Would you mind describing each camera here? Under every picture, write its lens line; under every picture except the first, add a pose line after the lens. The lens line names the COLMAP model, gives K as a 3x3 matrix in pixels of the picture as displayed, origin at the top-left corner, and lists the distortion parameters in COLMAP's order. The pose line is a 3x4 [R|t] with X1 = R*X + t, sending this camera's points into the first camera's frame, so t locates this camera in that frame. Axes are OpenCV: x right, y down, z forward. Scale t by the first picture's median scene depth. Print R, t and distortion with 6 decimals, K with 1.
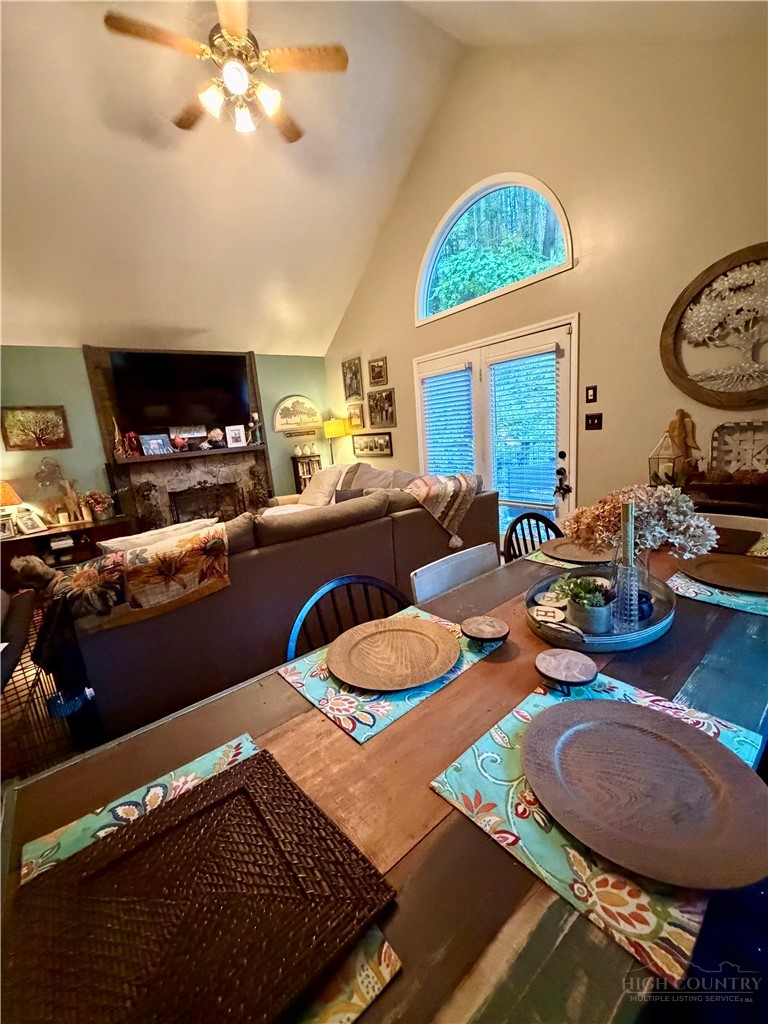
lens RADIAL K [[407.4, 0, 384.0], [0, 407.4, 512.0], [0, 0, 1]] dist [-0.000786, -0.000097]
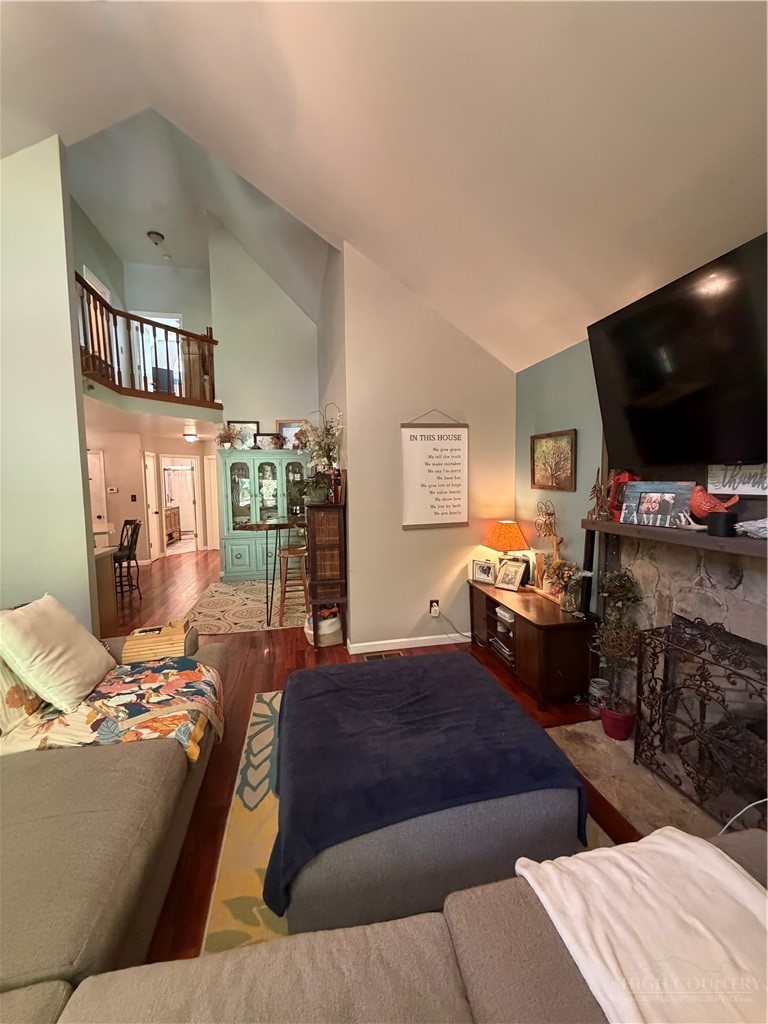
lens RADIAL K [[407.4, 0, 384.0], [0, 407.4, 512.0], [0, 0, 1]] dist [-0.000786, -0.000097]
pose [[-0.415230, 0.156771, -0.896107, -0.034450], [-0.143359, 0.961455, 0.234632, -0.212822], [0.898350, 0.225891, -0.376750, 0.879303]]
